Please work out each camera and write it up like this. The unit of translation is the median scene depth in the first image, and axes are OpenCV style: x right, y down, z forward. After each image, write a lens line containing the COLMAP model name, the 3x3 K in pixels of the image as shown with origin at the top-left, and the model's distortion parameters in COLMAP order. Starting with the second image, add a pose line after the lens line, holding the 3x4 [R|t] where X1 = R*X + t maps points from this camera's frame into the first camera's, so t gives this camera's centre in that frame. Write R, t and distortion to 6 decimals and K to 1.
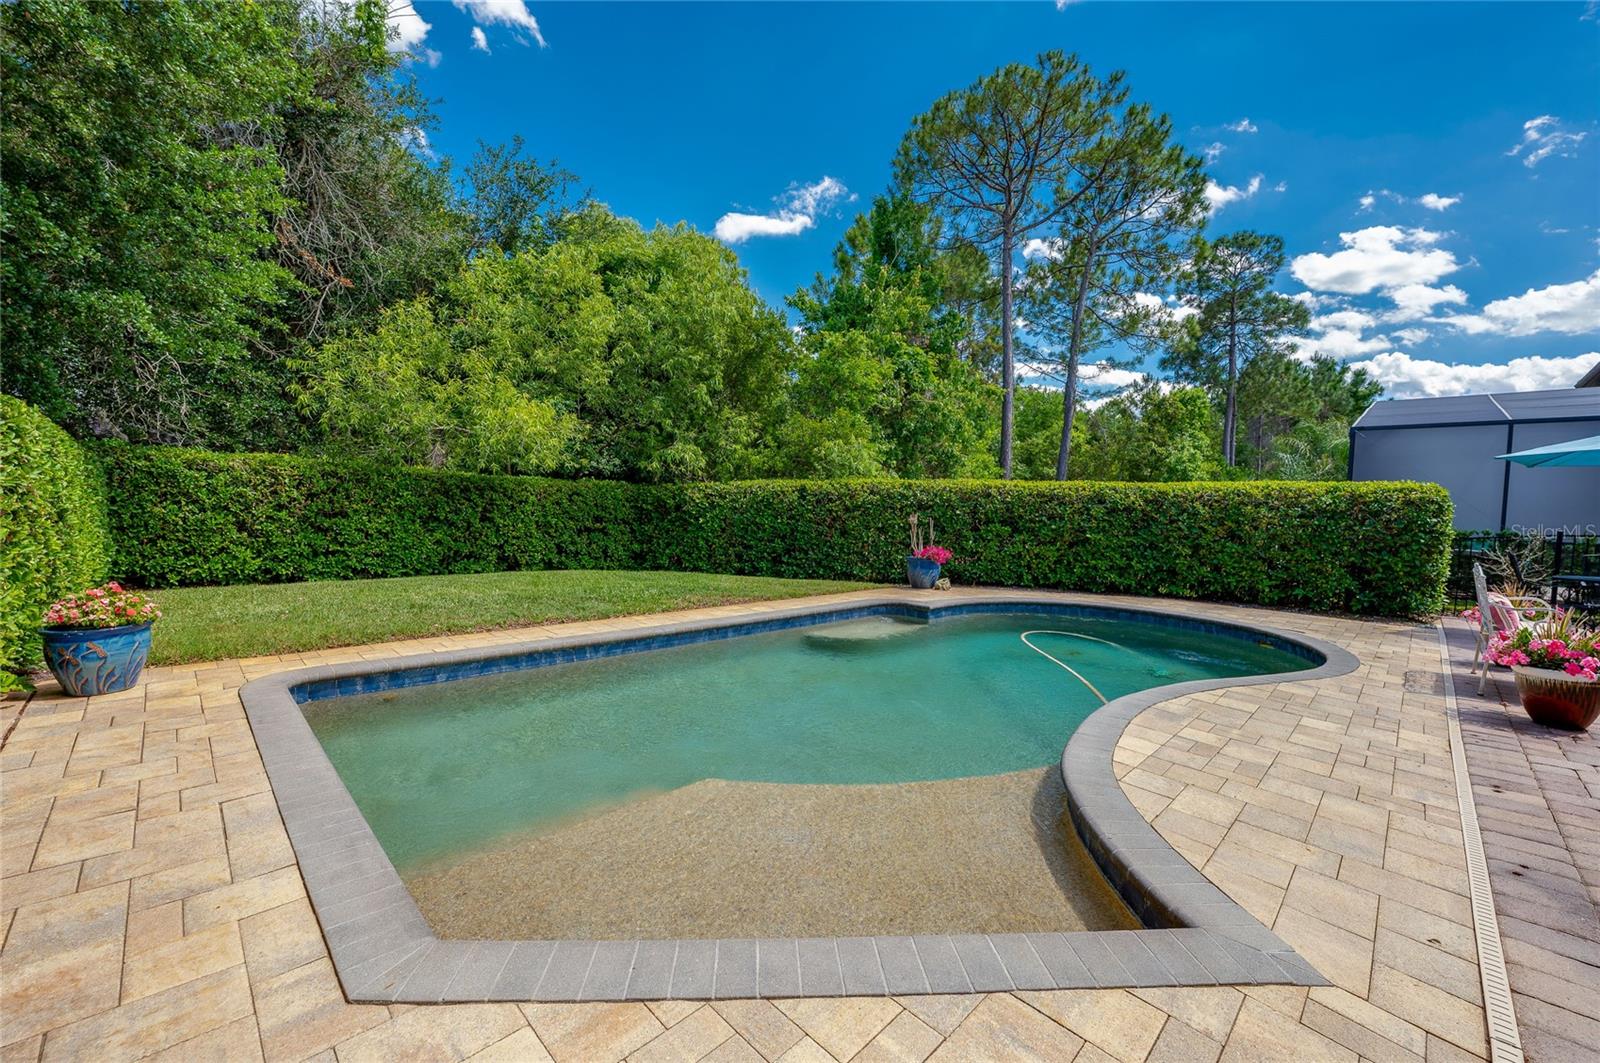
lens RADIAL K [[657.9, 0, 805.0], [0, 657.9, 532.1], [0, 0, 1]] dist [-0.014727, 0.001618]
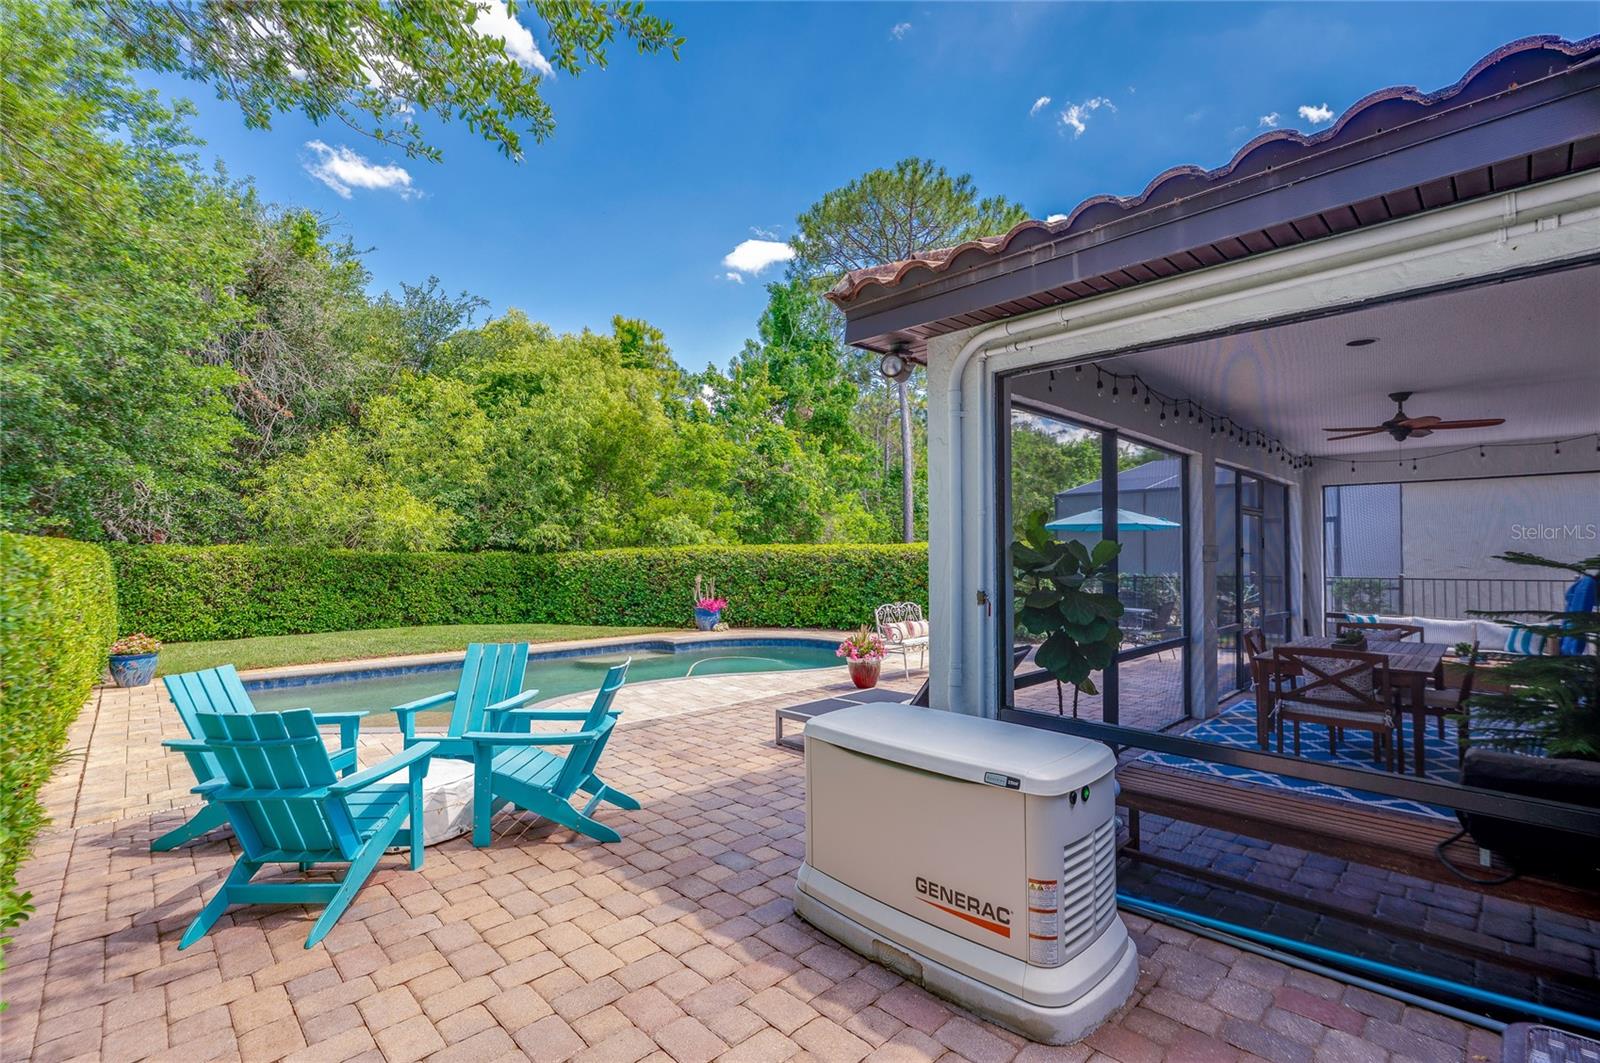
lens RADIAL K [[707.4, 0, 791.7], [0, 707.4, 537.6], [0, 0, 1]] dist [-0.005359, 0.000340]
pose [[0.999095, -0.033460, -0.026251, 0.374324], [0.031765, 0.997538, -0.062525, -0.007296], [0.028279, 0.061634, 0.997698, -0.417259]]
